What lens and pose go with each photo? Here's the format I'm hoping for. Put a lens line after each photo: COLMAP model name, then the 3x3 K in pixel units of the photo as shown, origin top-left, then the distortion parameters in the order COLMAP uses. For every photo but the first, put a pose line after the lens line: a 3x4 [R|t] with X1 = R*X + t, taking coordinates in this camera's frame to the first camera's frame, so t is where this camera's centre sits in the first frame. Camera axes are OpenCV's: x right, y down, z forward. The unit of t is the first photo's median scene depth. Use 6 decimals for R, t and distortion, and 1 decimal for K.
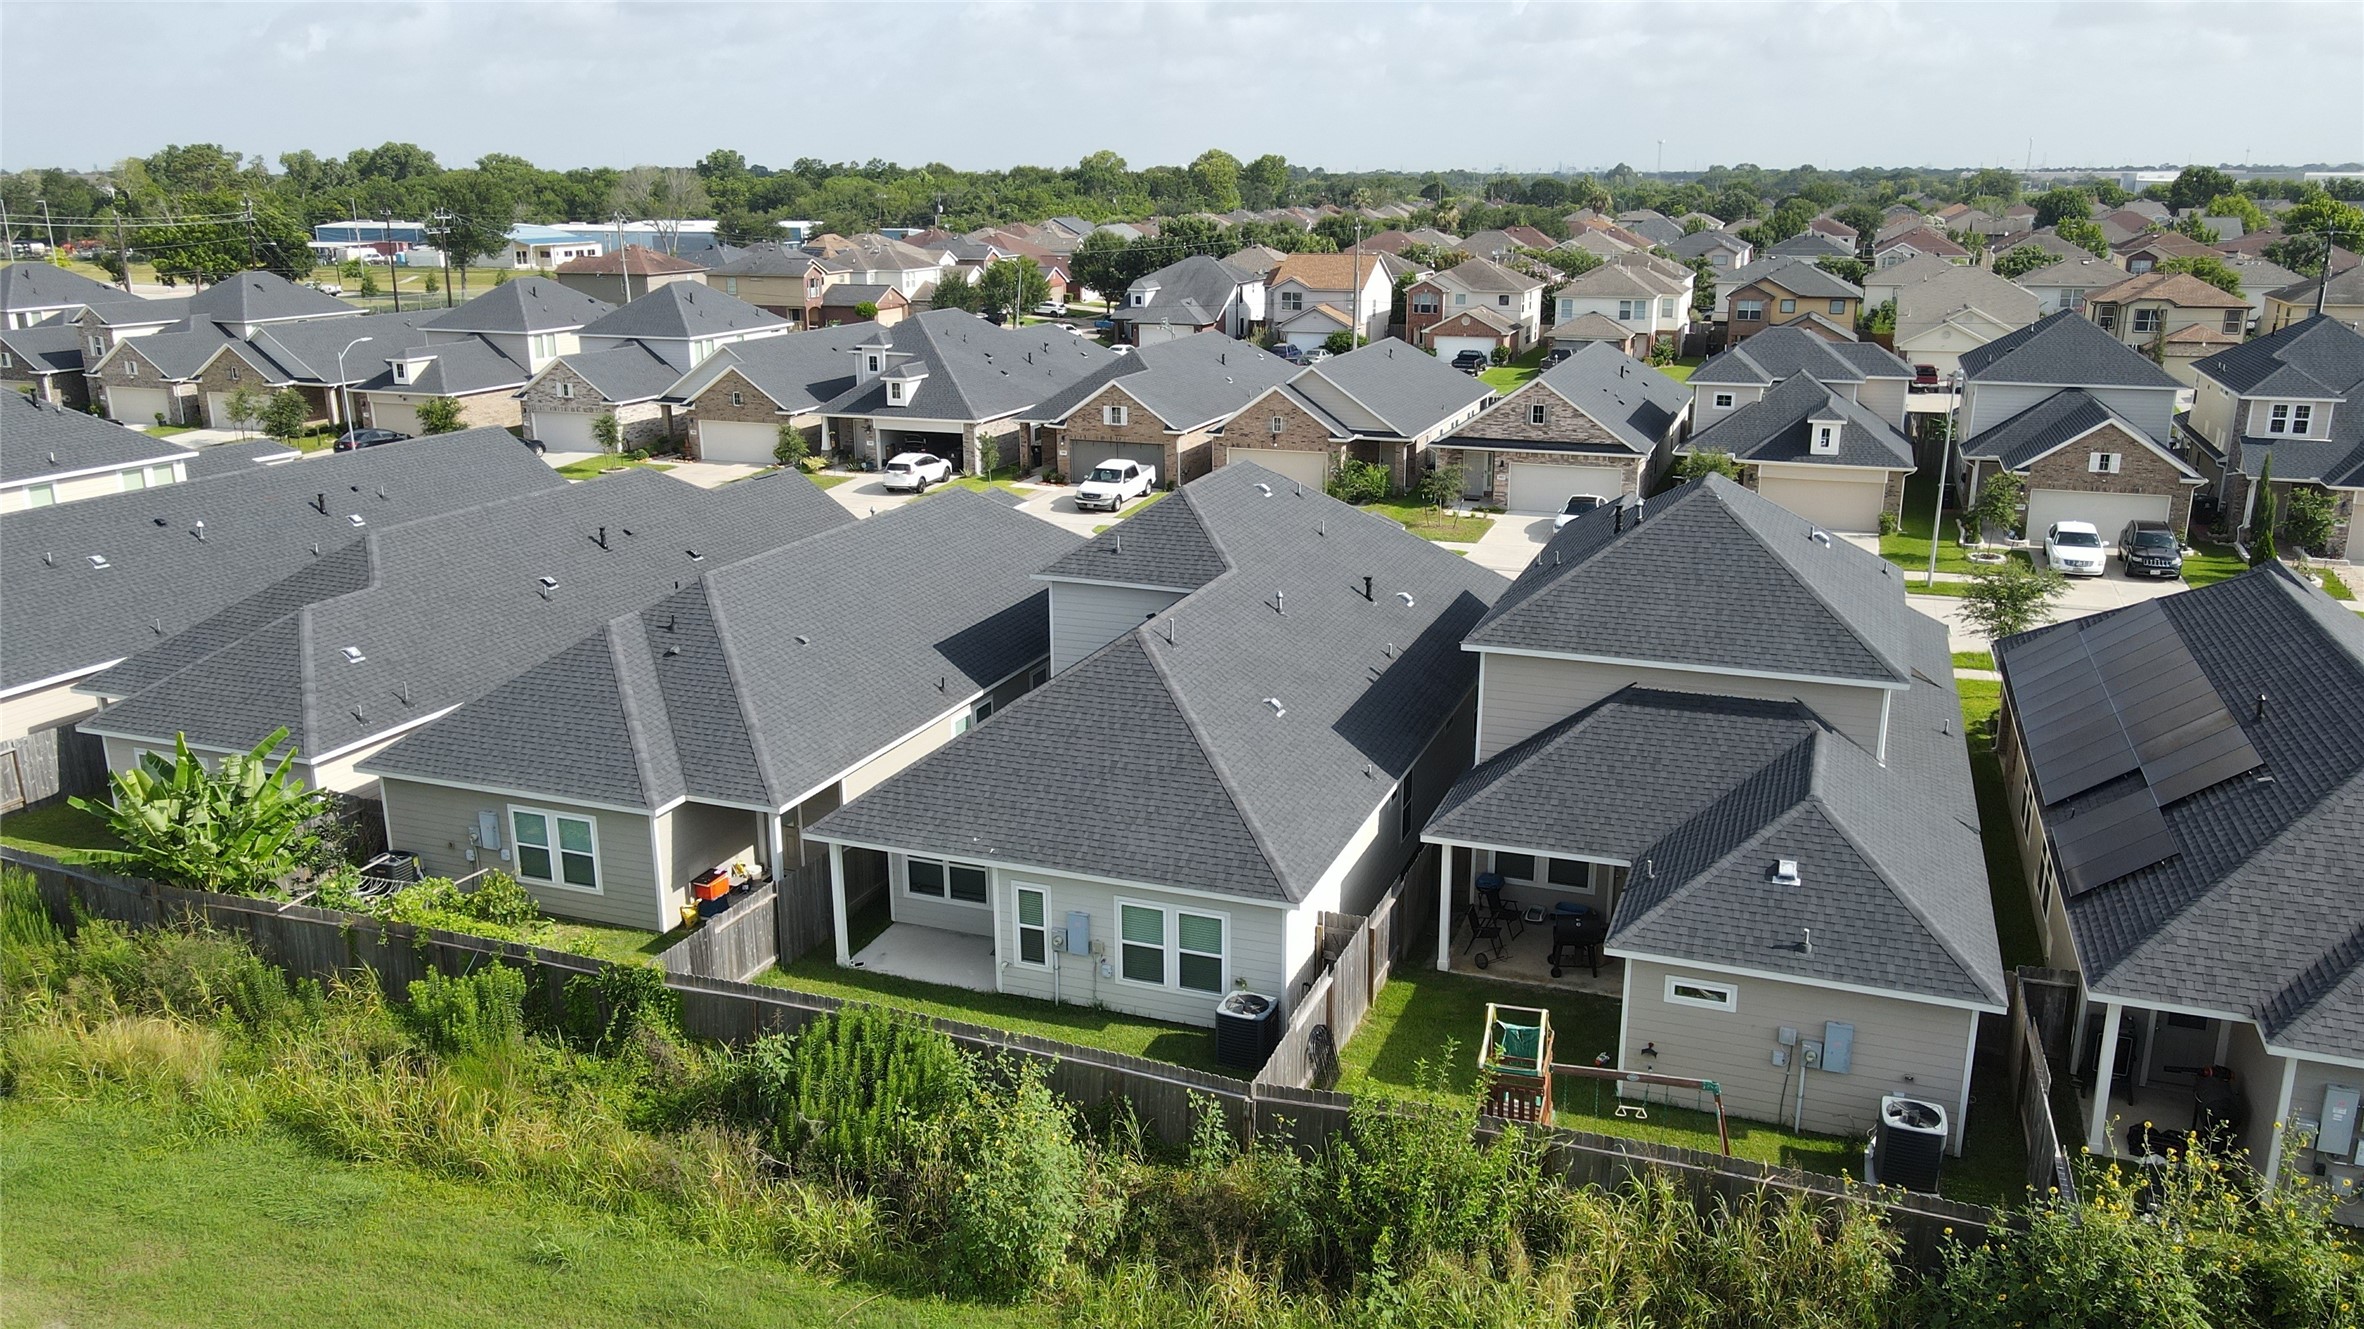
lens RADIAL K [[1732.7, 0, 1186.8], [0, 1732.7, 665.7], [0, 0, 1]] dist [0.021324, 0.003363]
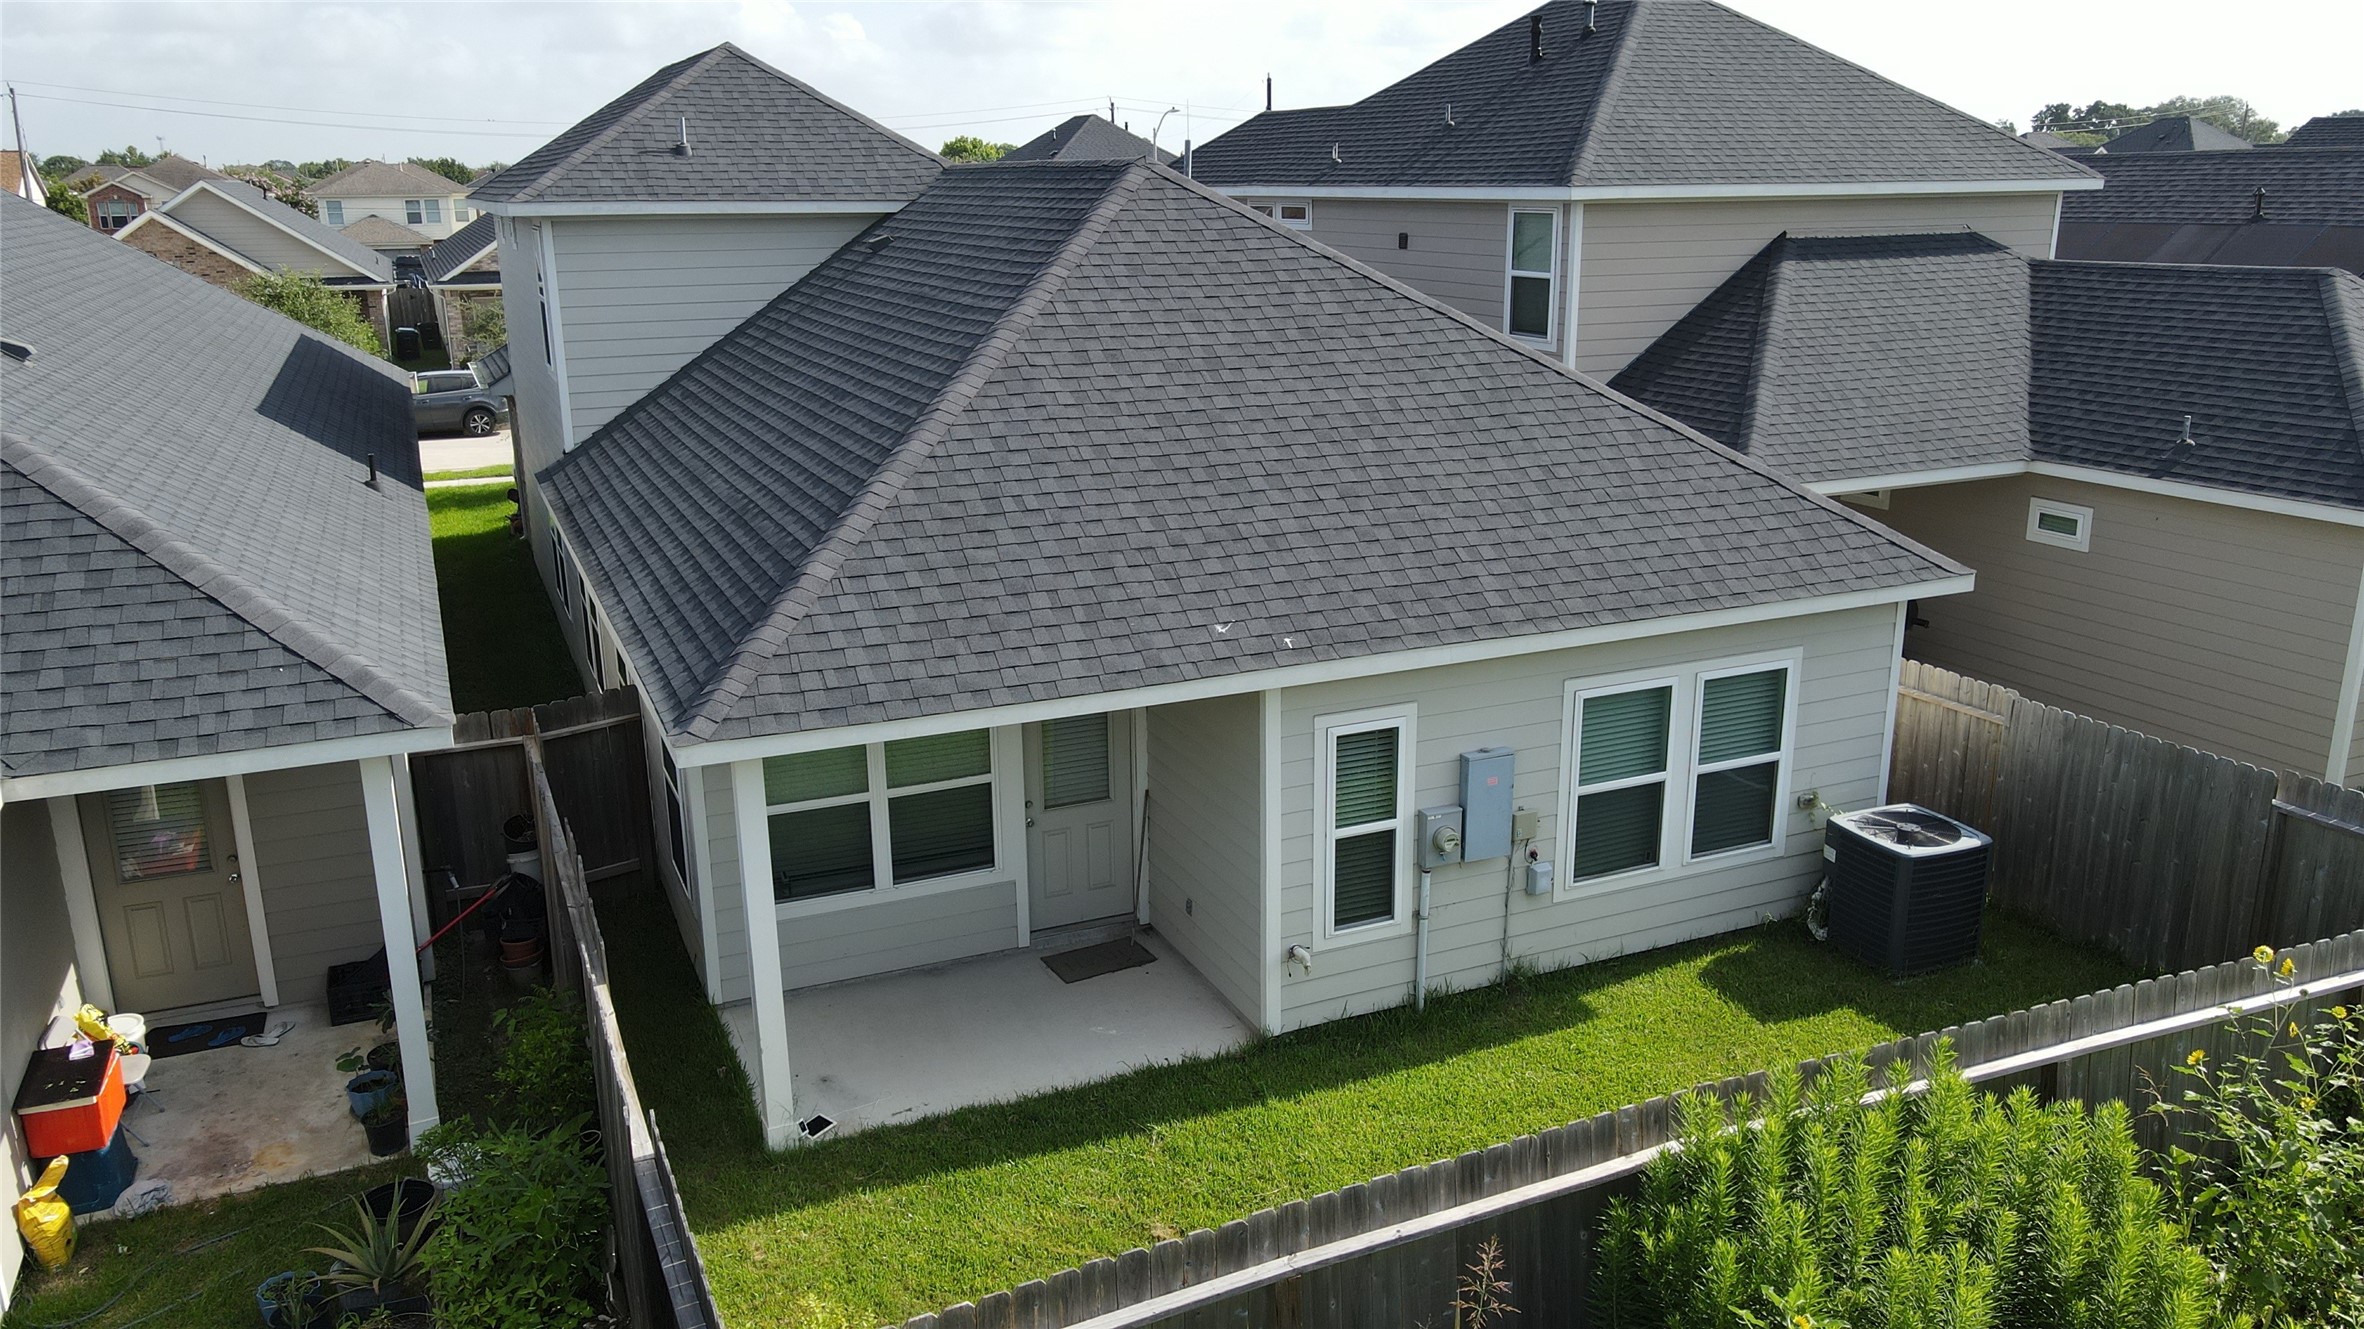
lens RADIAL K [[1732.7, 0, 1183.3], [0, 1732.7, 659.8], [0, 0, 1]] dist [0.021324, 0.003363]
pose [[0.706734, -0.186115, 0.682559, -0.370278], [0.196694, 0.978430, 0.063131, 0.082597], [-0.679587, 0.089638, 0.728098, 0.746454]]
